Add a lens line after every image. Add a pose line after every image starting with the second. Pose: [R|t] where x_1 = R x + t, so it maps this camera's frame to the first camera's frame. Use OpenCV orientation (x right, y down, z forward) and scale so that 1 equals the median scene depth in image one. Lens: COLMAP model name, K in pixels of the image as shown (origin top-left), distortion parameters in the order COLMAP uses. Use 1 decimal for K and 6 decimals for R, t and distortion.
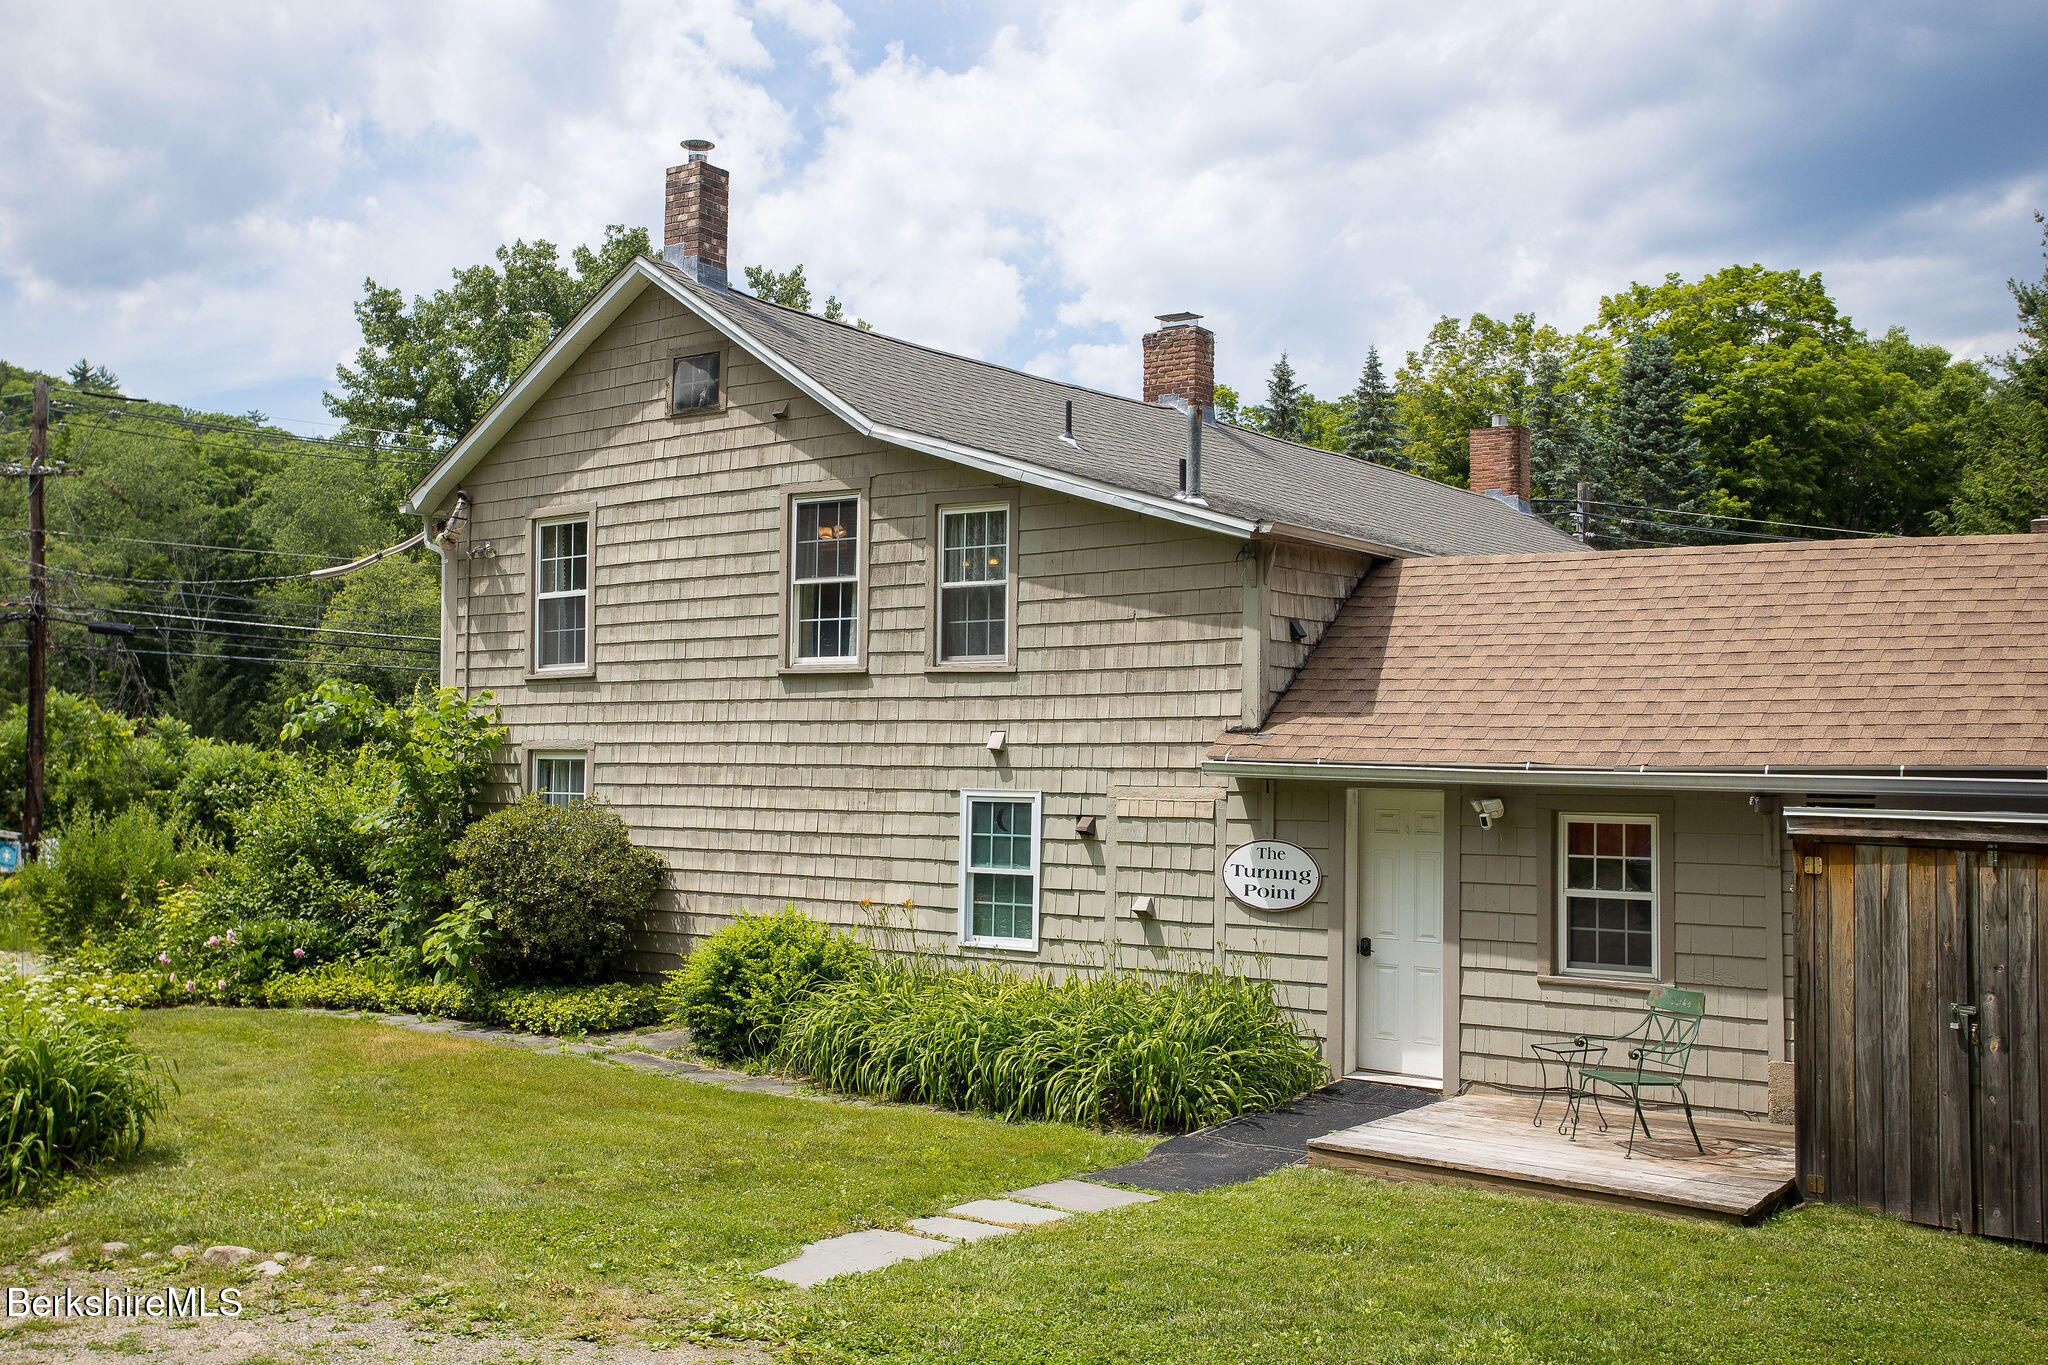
lens RADIAL K [[2132.5, 0, 870.1], [0, 2132.5, 674.3], [0, 0, 1]] dist [0.011529, 0.000000]
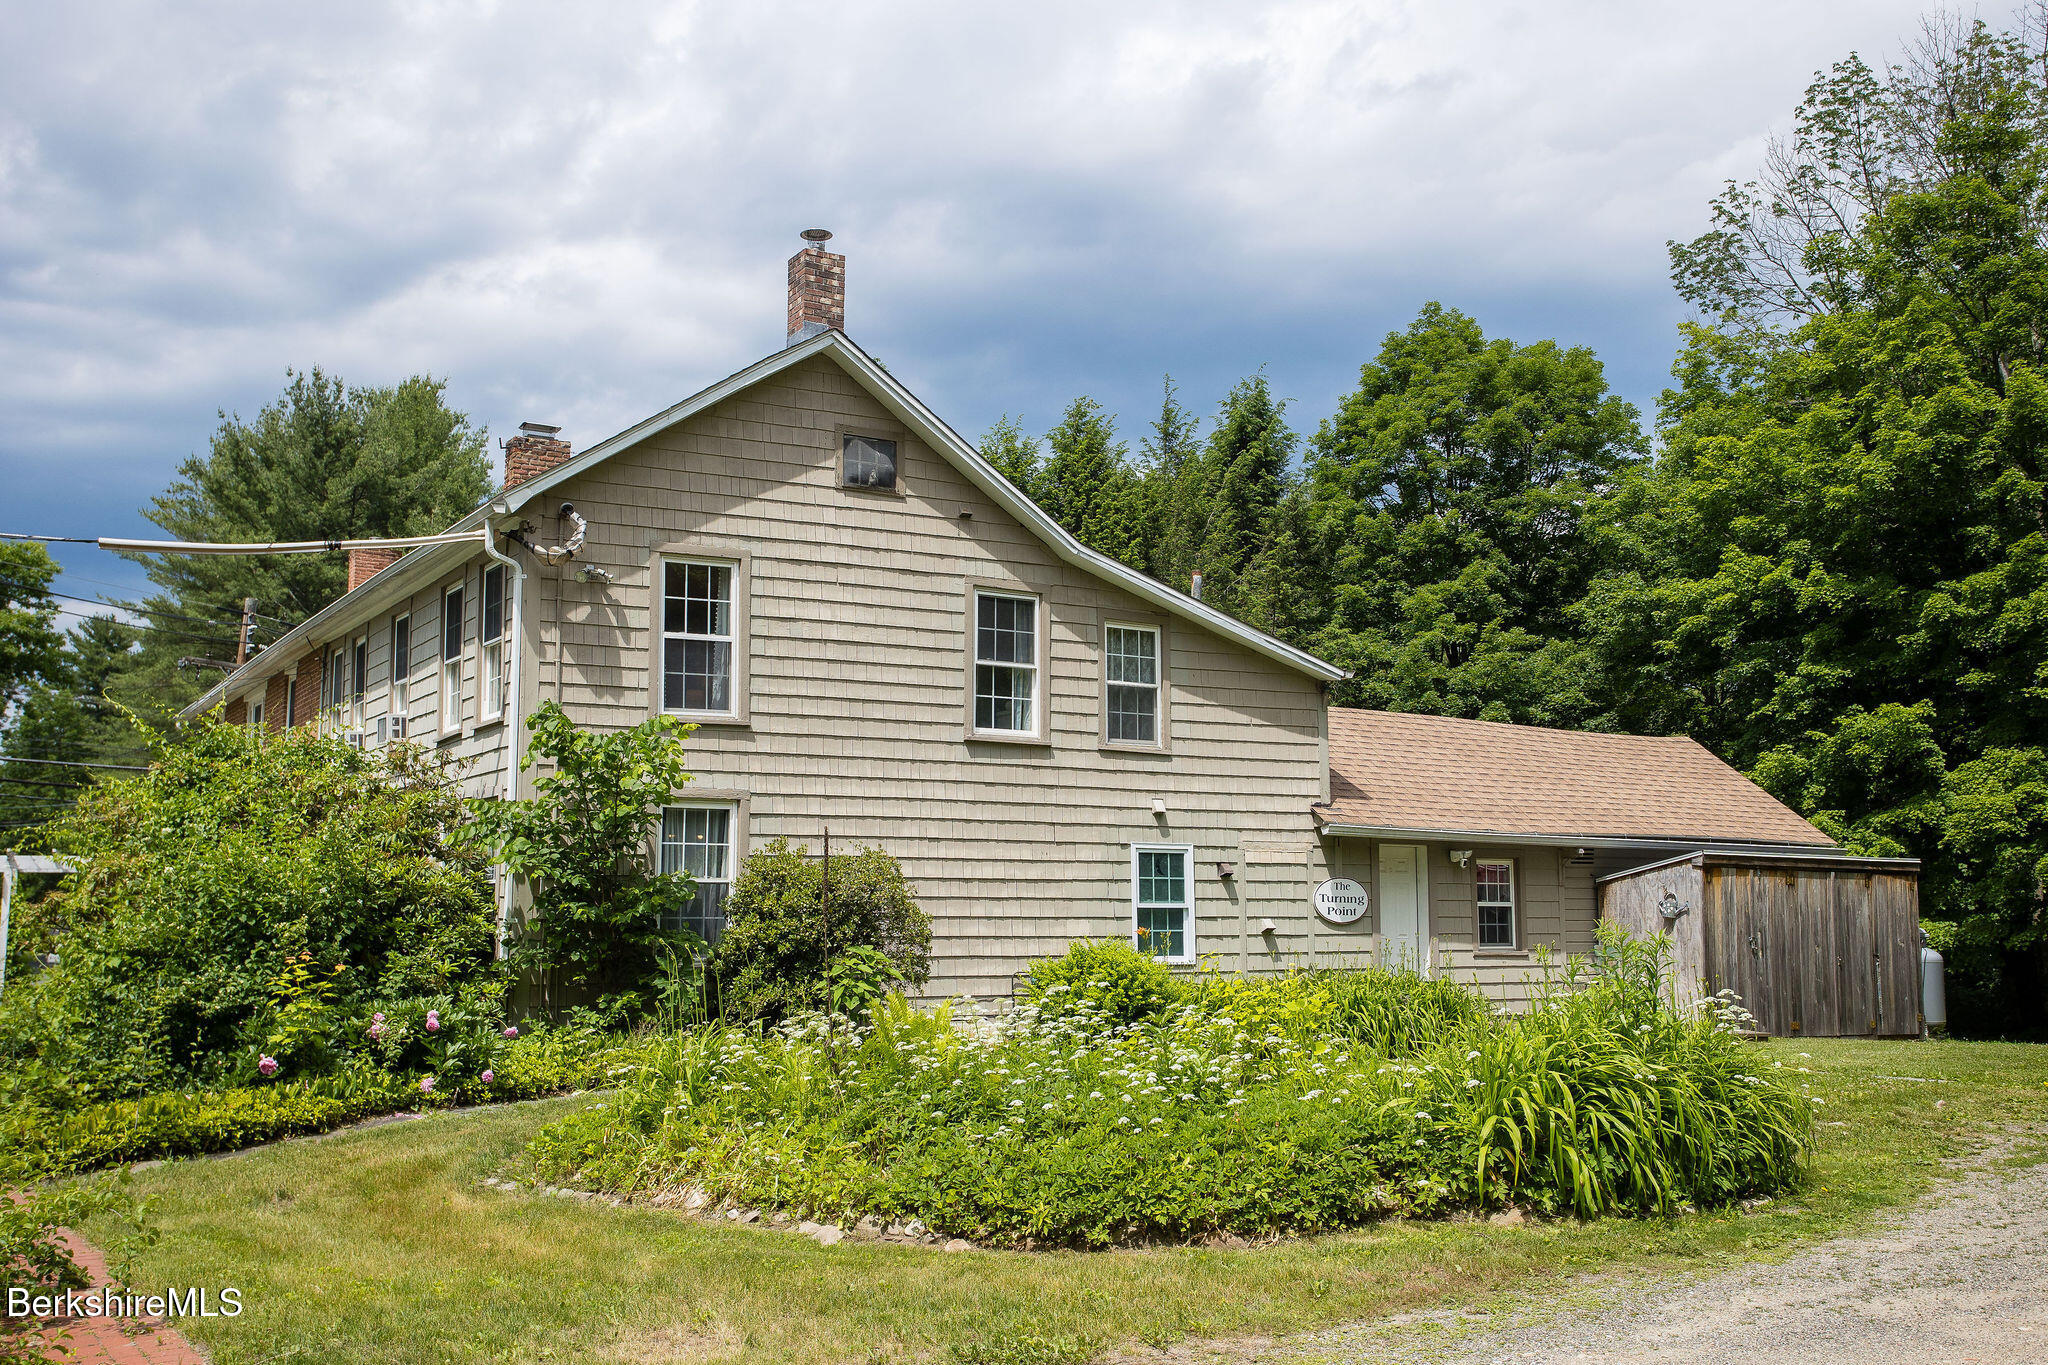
lens RADIAL K [[1892.8, 0, 1032.4], [0, 1892.8, 682.9], [0, 0, 1]] dist [-0.038943, 0.000000]
pose [[0.340206, 0.102275, 0.934773, -1.063907], [-0.041413, 0.994733, -0.093764, 0.068262], [-0.939439, -0.006813, 0.342649, 0.676573]]
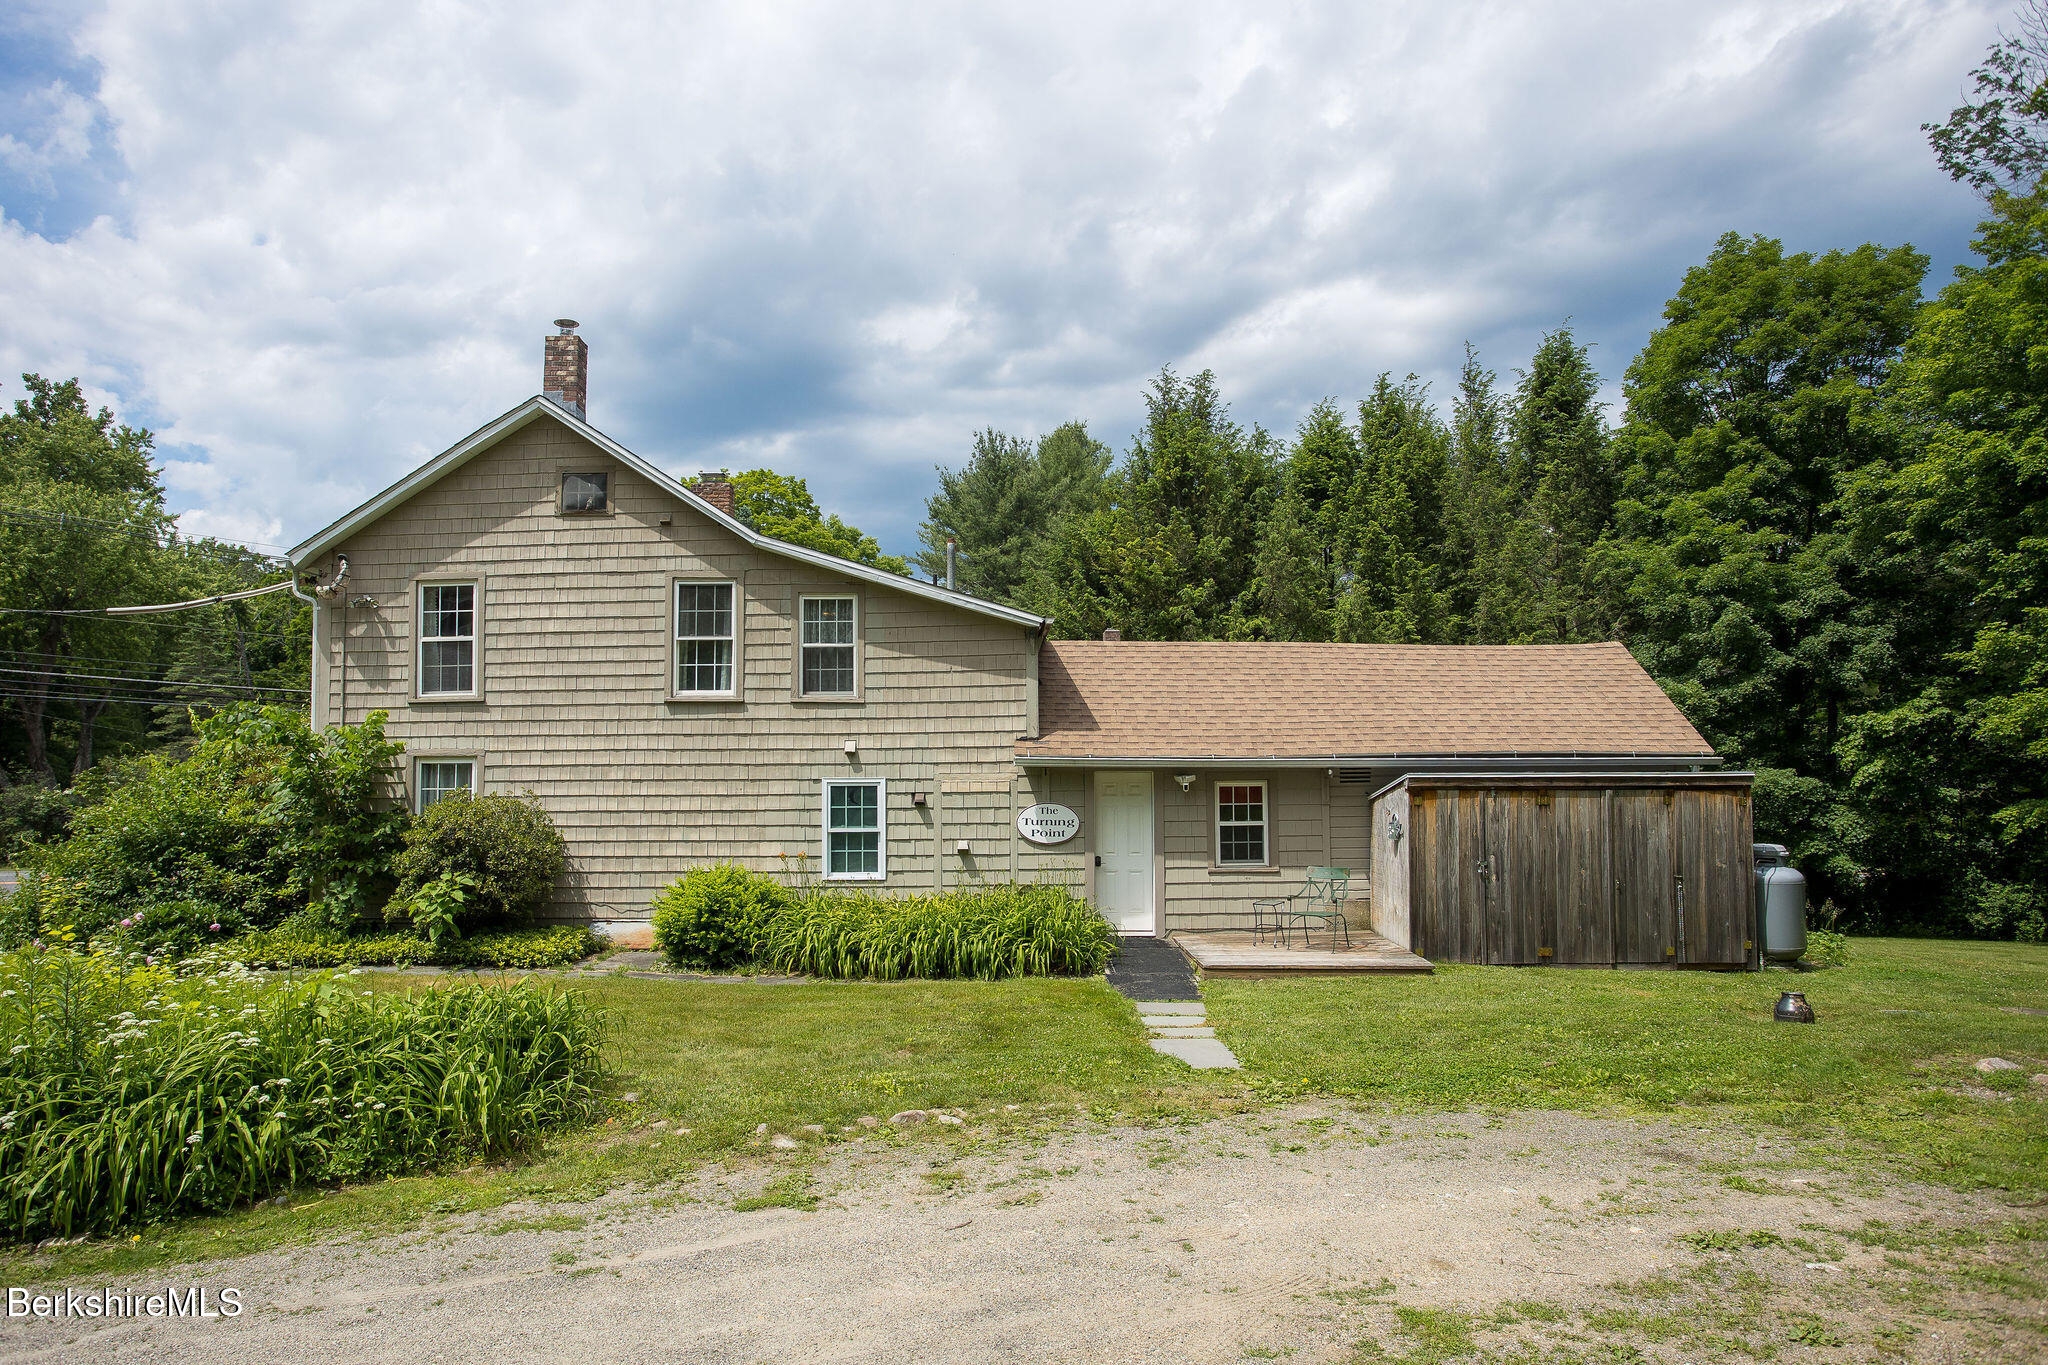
lens RADIAL K [[1356.7, 0, 1029.2], [0, 1356.7, 665.8], [0, 0, 1]] dist [-0.079897, 0.038622]
pose [[0.767412, 0.030151, 0.640445, -0.477212], [-0.010997, 0.999366, -0.033871, 0.004204], [-0.641060, 0.018950, 0.767257, 0.156105]]
